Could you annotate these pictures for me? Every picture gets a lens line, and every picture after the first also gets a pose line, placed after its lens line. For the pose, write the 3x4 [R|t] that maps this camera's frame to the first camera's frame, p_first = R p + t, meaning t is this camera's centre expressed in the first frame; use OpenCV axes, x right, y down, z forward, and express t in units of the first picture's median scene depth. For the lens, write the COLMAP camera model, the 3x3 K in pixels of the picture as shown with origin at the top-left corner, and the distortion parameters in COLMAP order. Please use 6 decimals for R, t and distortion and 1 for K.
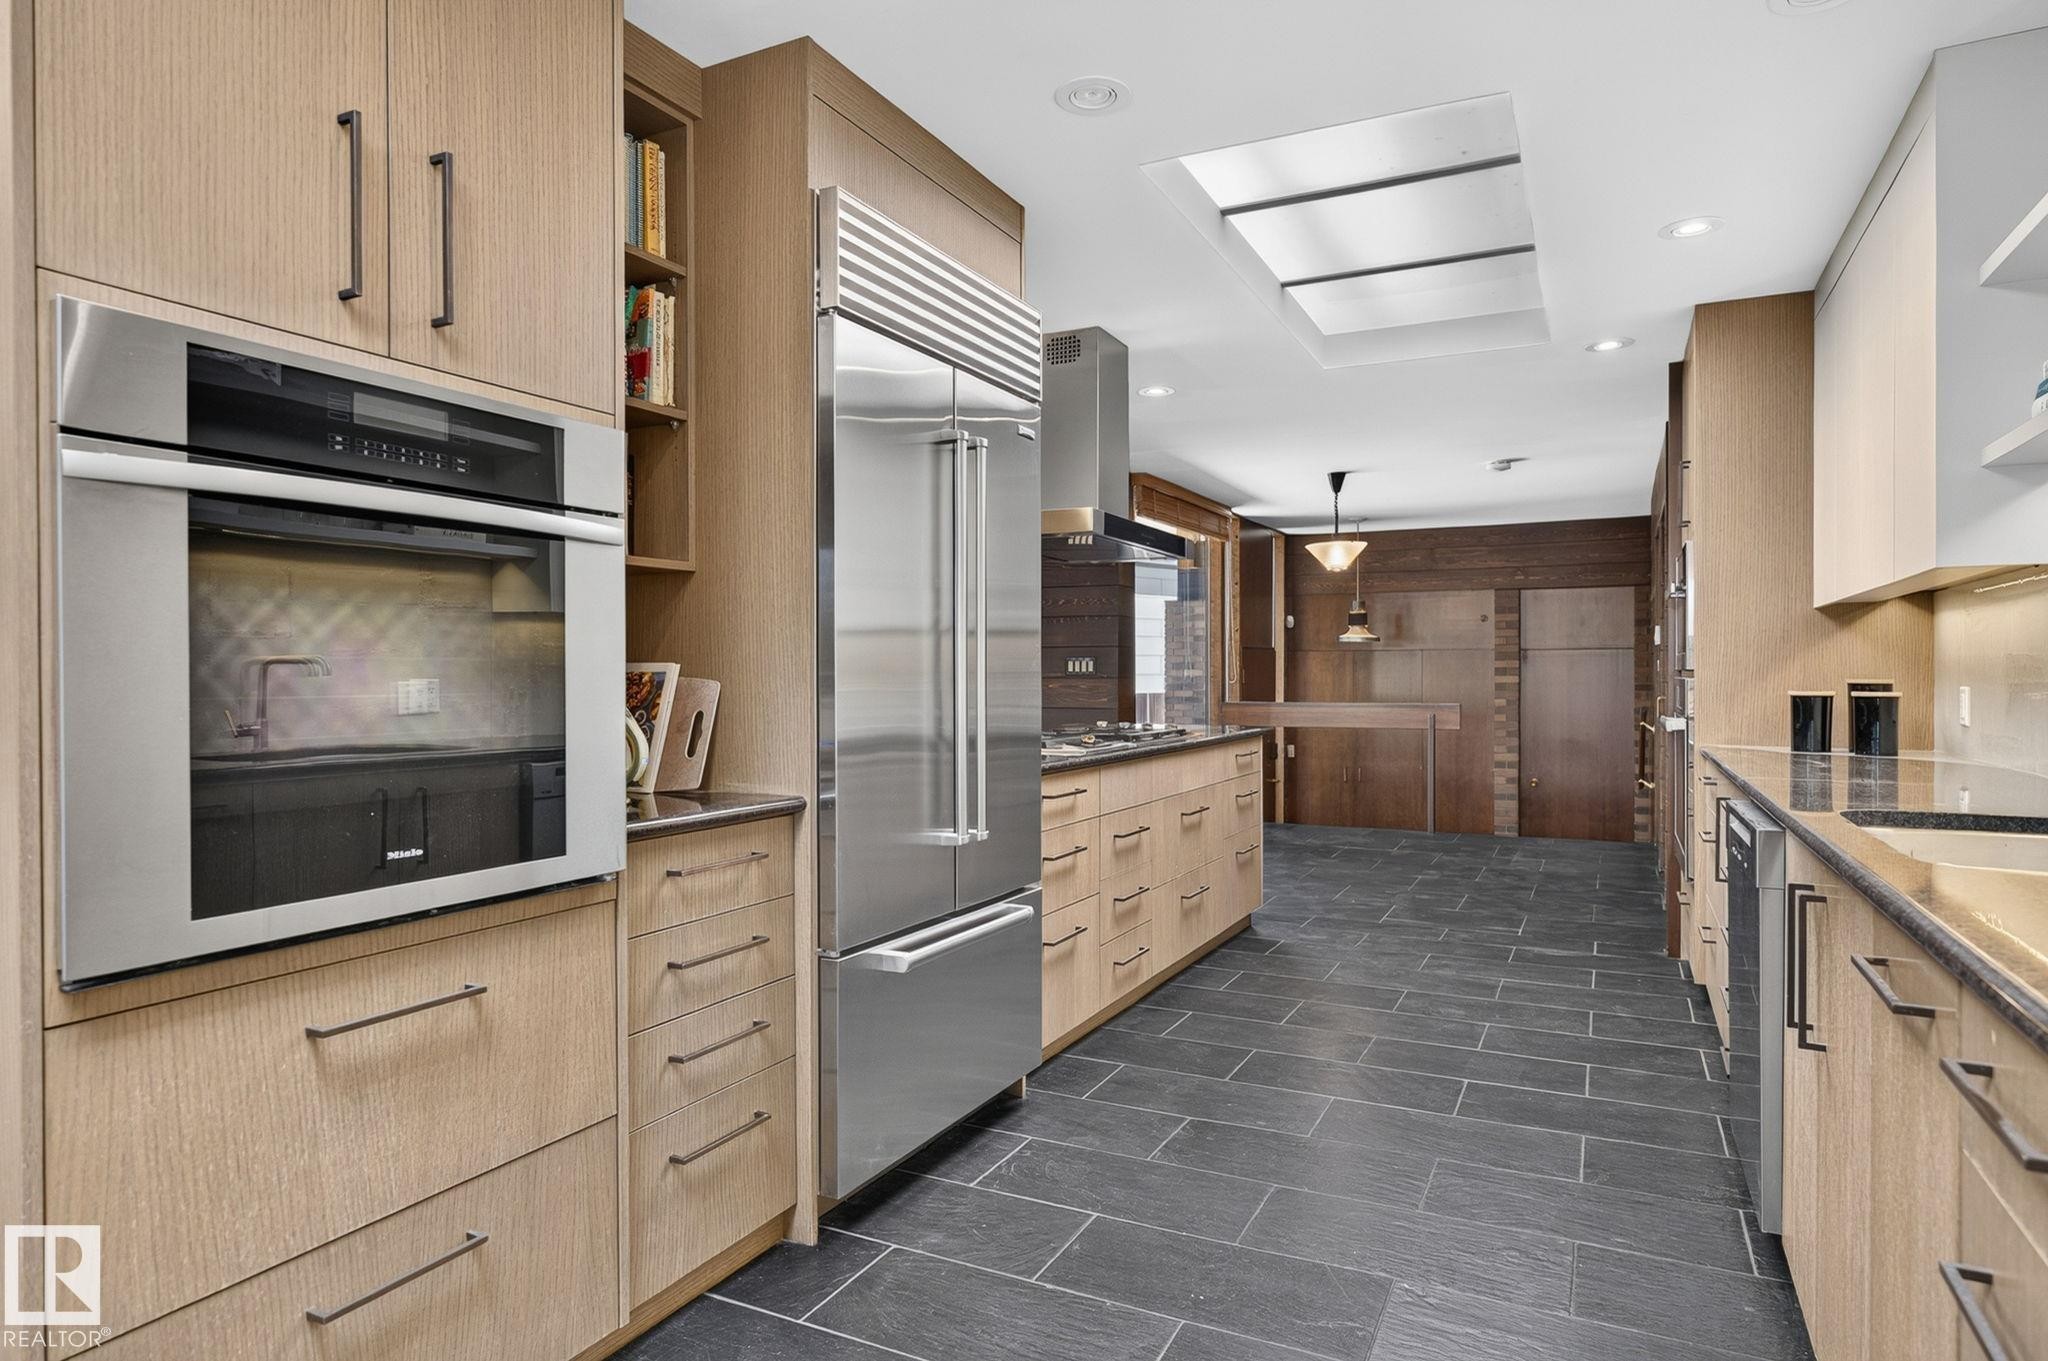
lens RADIAL K [[1128.1, 0, 1032.9], [0, 1128.1, 678.6], [0, 0, 1]] dist [-0.009964, -0.000210]
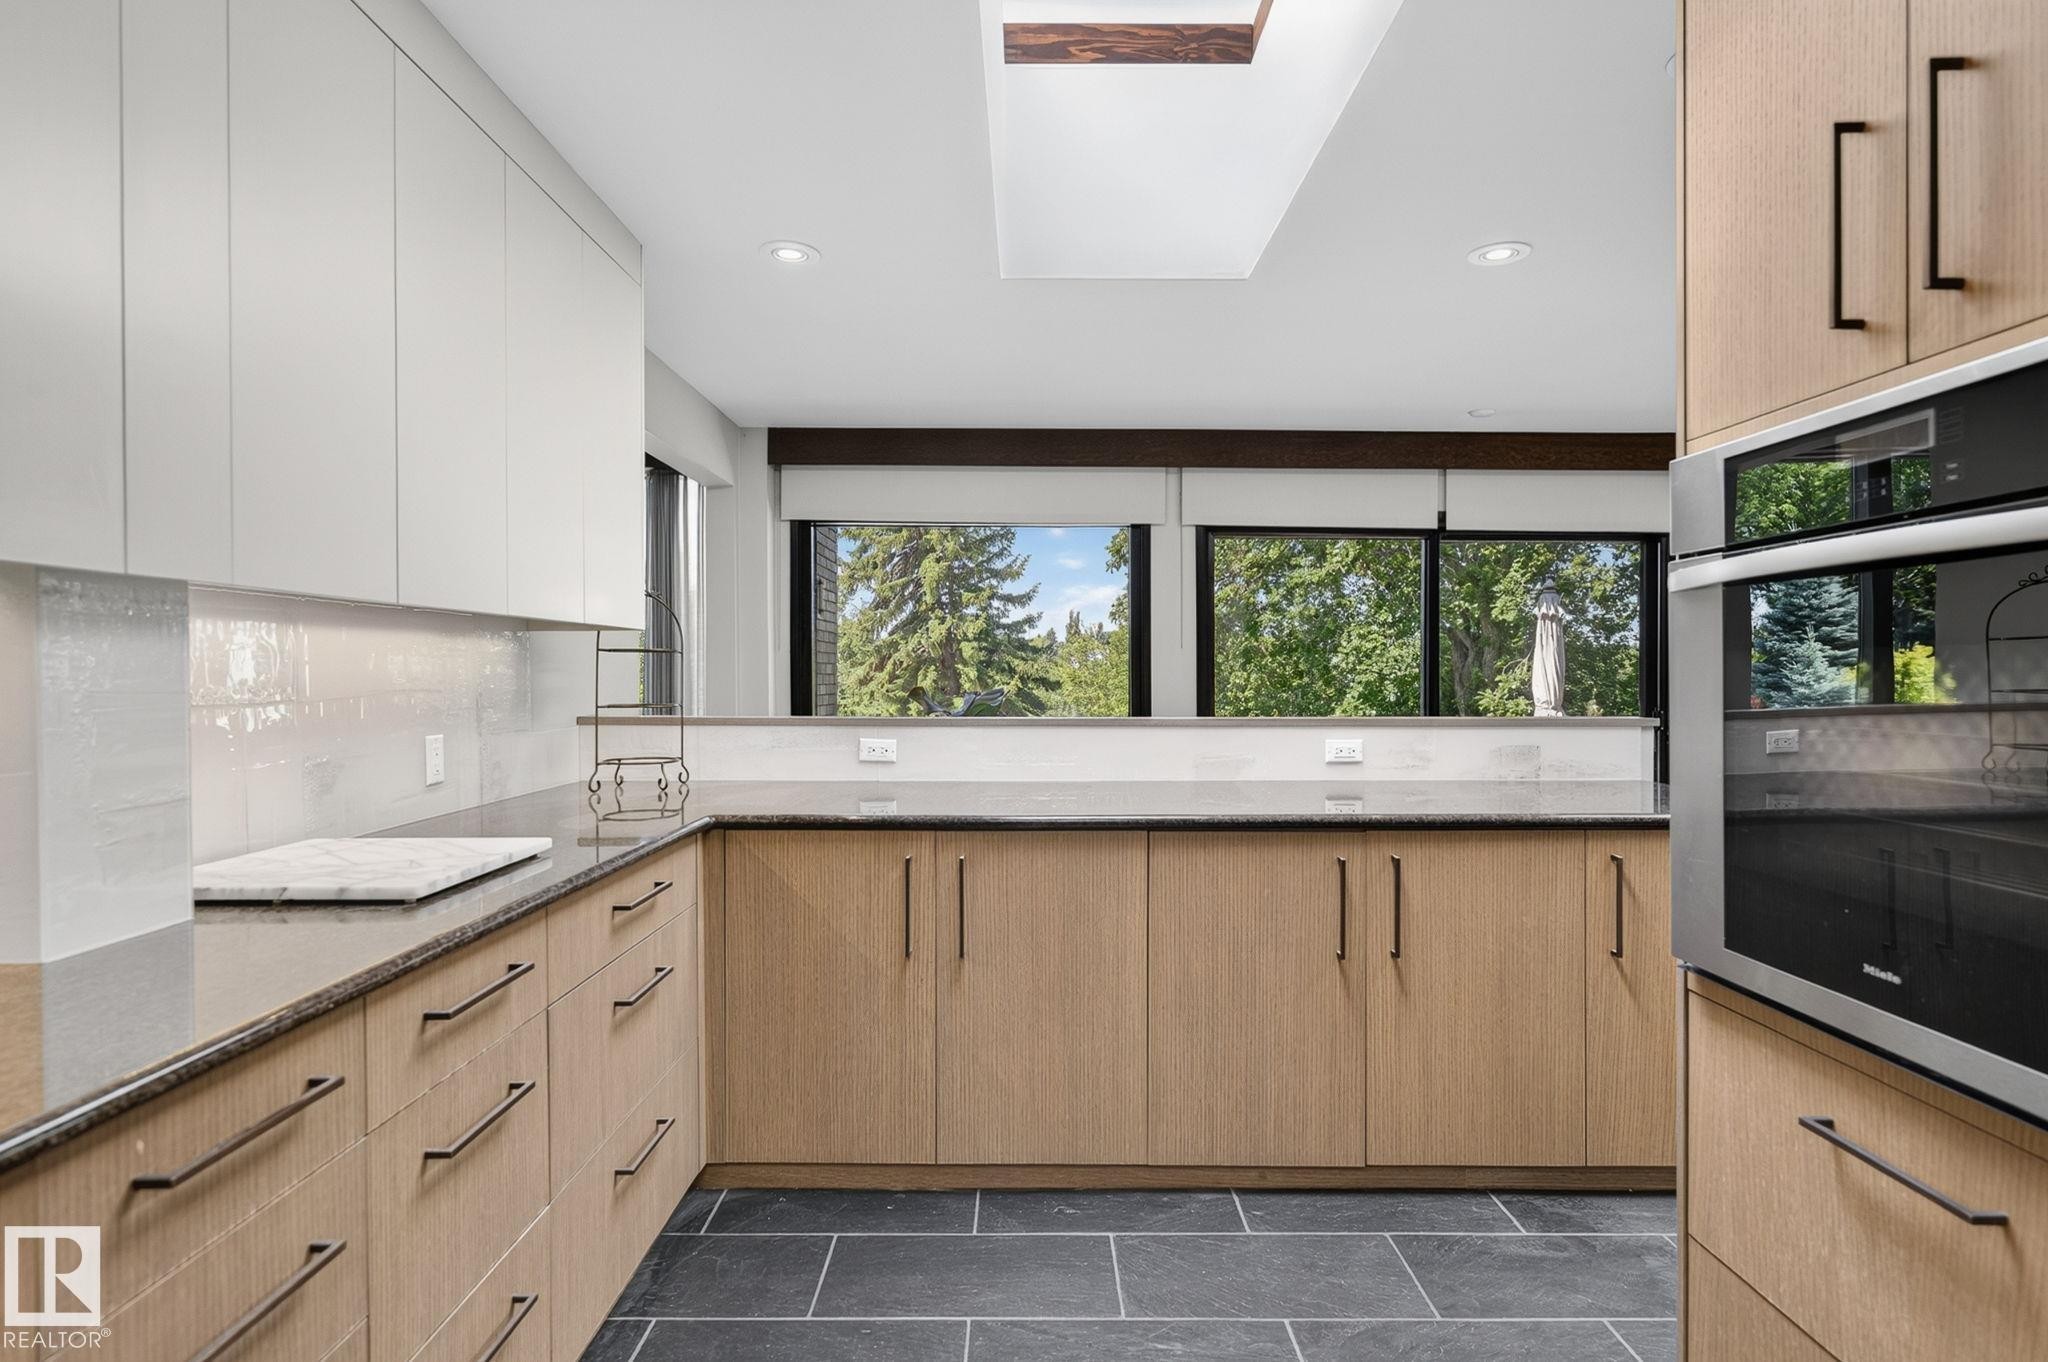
lens RADIAL K [[1054.9, 0, 1028.4], [0, 1054.9, 683.0], [0, 0, 1]] dist [0.000088, -0.000485]
pose [[-0.891250, 0.008480, -0.453434, 0.351453], [0.001523, 0.999875, 0.015707, -0.071007], [0.453511, 0.013308, -0.891152, 1.438179]]
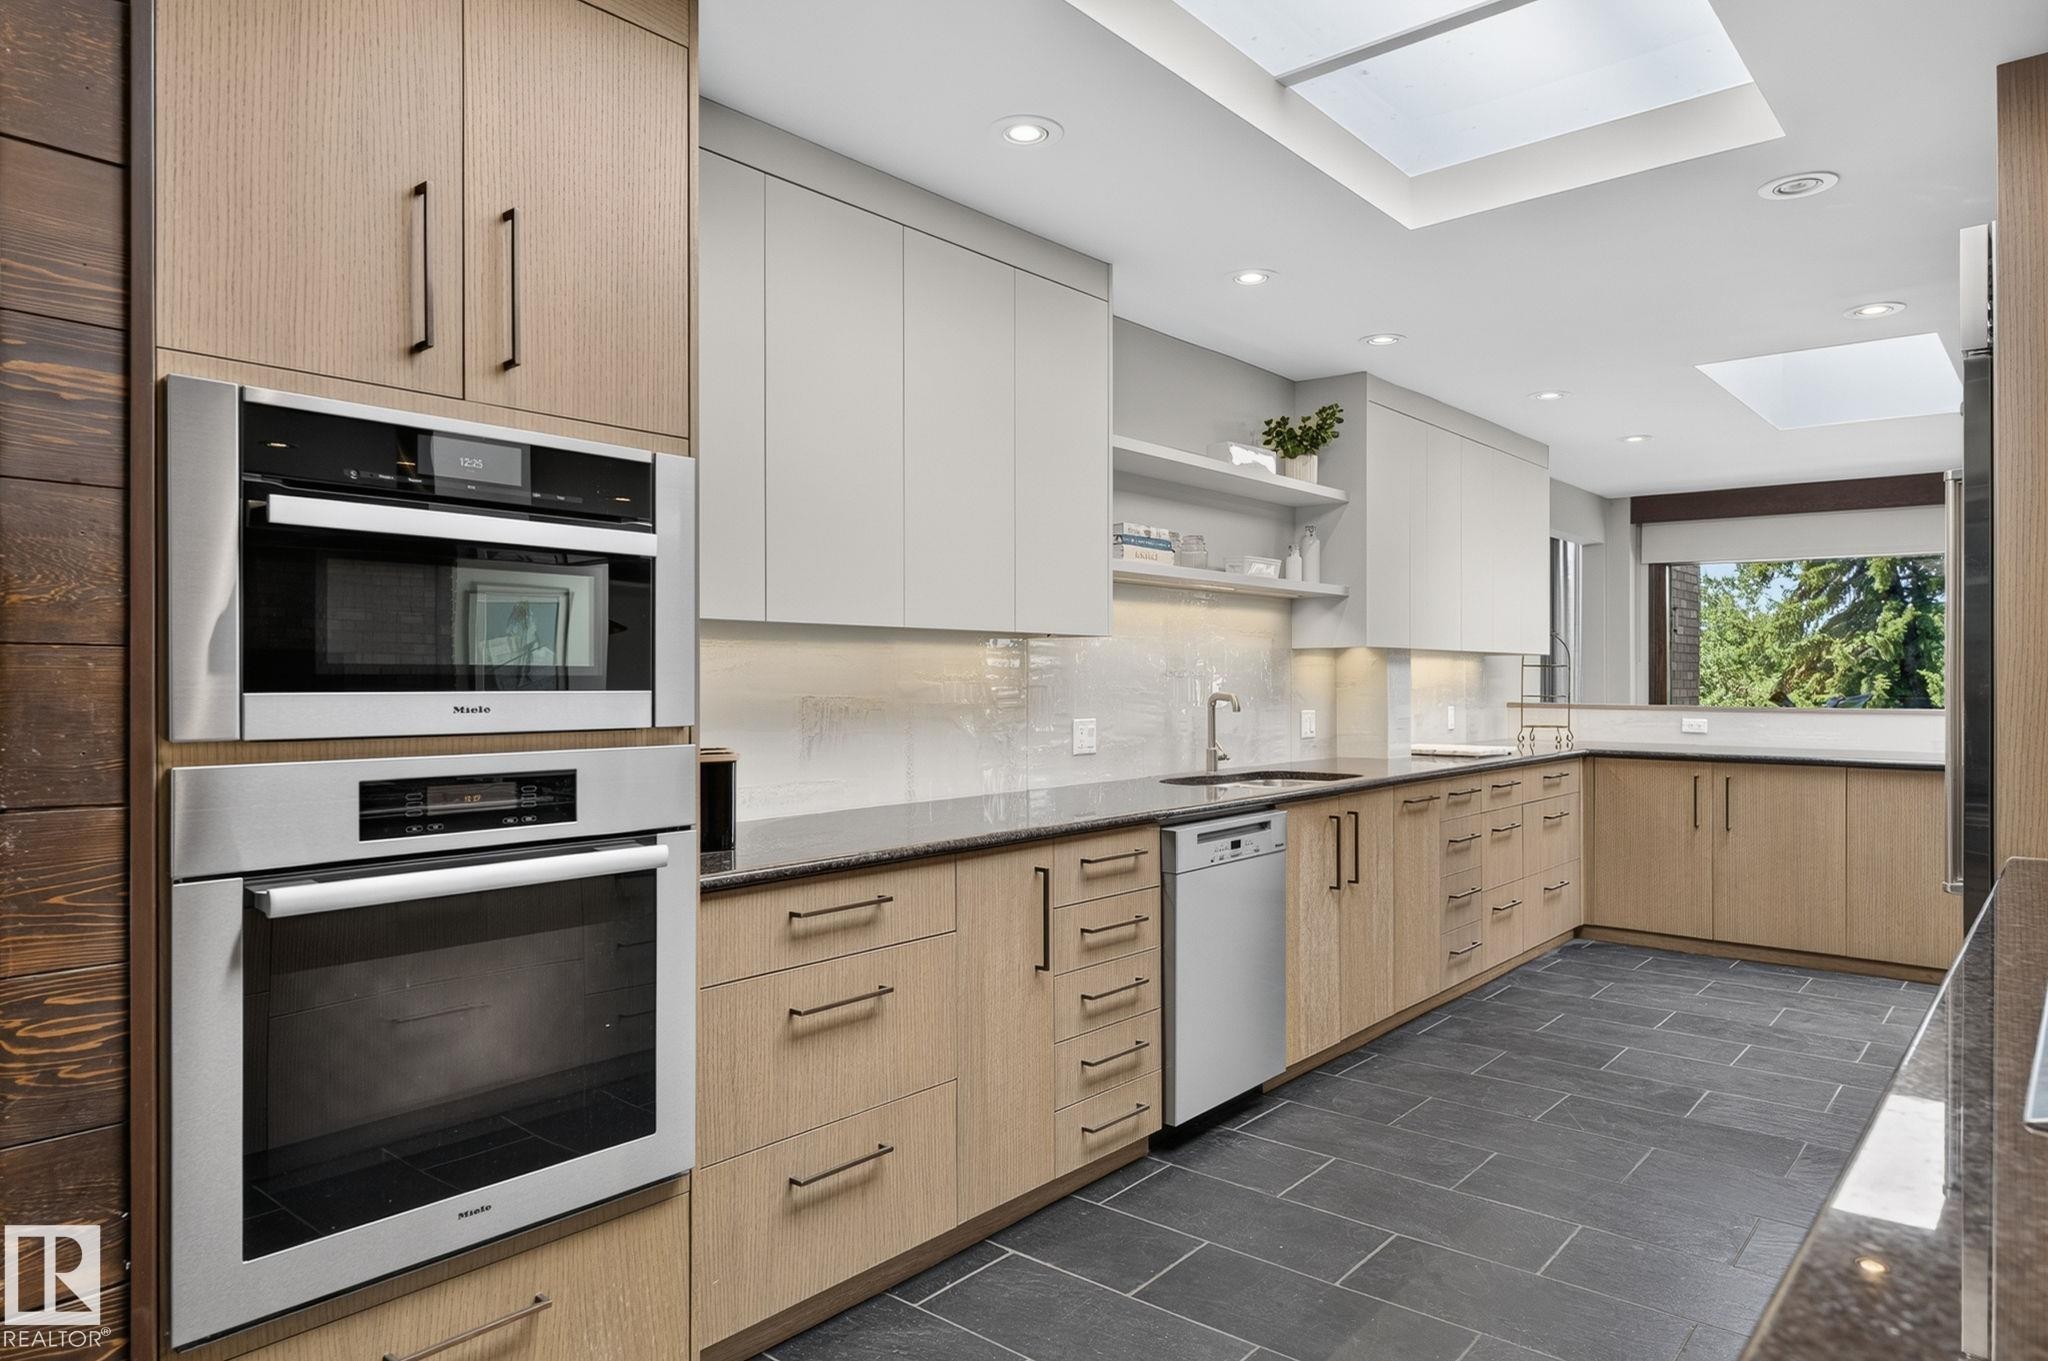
lens RADIAL K [[1278.7, 0, 977.8], [0, 1278.7, 677.4], [0, 0, 1]] dist [-0.008861, 0.008009]
pose [[-0.965835, 0.000938, 0.259155, 0.504918], [0.001934, 0.999992, 0.003592, -0.074653], [-0.259150, 0.003970, -0.965829, 2.250861]]
